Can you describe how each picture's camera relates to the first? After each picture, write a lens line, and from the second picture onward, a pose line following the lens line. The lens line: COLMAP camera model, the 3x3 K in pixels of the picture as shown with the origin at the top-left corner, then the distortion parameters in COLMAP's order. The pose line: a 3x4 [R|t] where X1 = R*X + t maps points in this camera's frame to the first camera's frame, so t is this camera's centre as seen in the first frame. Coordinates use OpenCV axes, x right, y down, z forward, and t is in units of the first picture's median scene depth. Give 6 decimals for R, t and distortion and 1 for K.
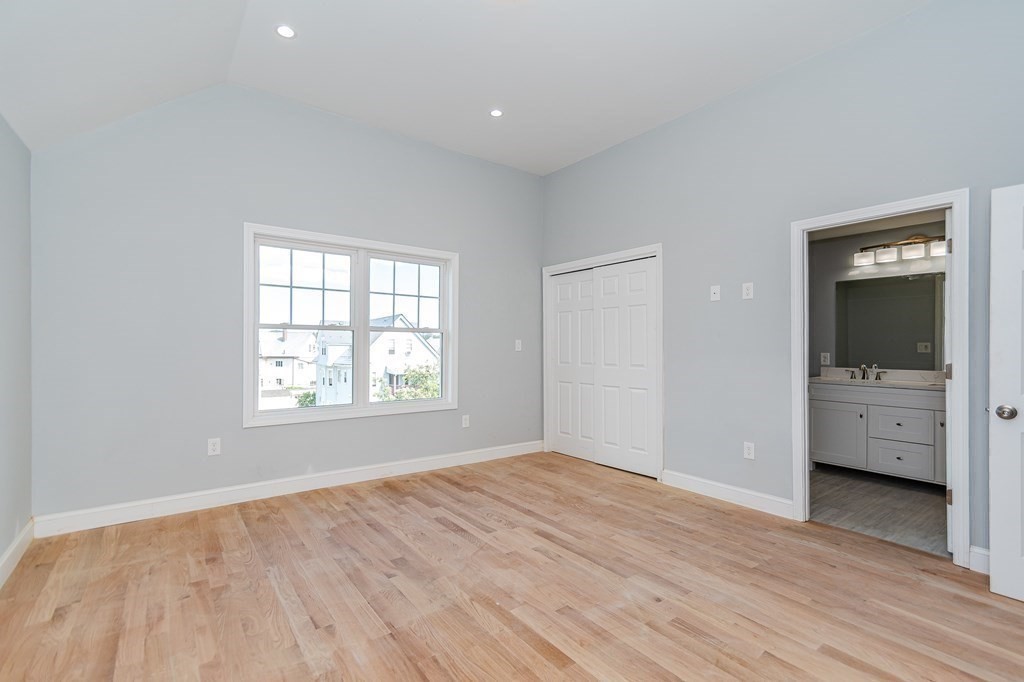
lens RADIAL K [[460.1, 0, 517.3], [0, 460.1, 345.4], [0, 0, 1]] dist [0.001948, 0.000475]
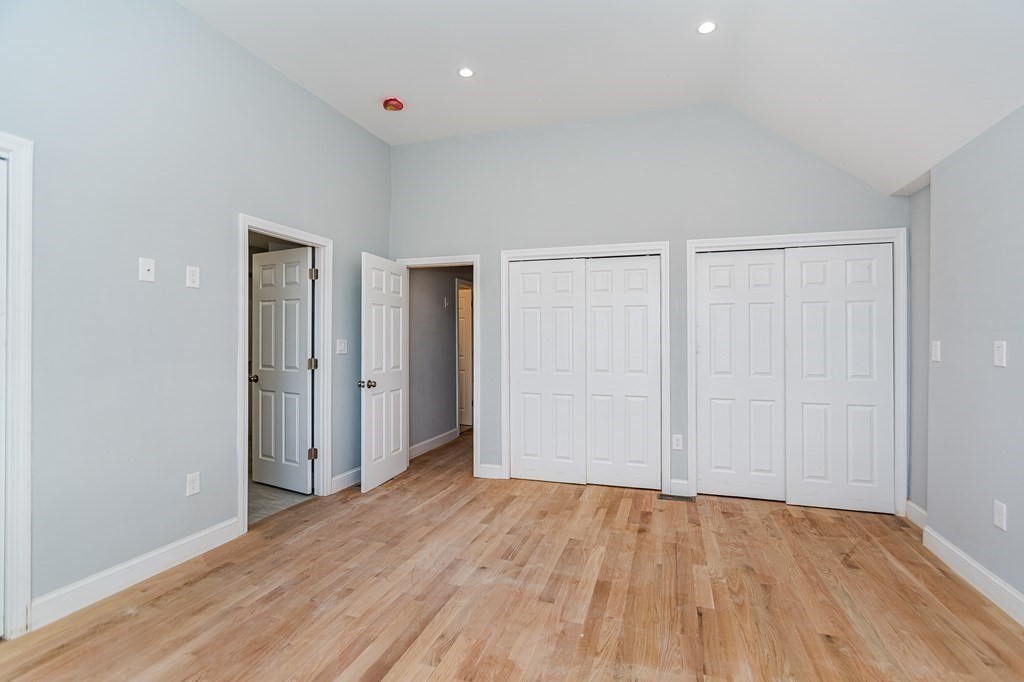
lens RADIAL K [[460.1, 0, 519.6], [0, 460.1, 339.2], [0, 0, 1]] dist [0.001948, 0.000475]
pose [[-0.557930, -0.005406, 0.829871, -0.645059], [-0.009339, 0.999956, 0.000235, -0.028829], [-0.829836, -0.007619, -0.557956, 1.421646]]
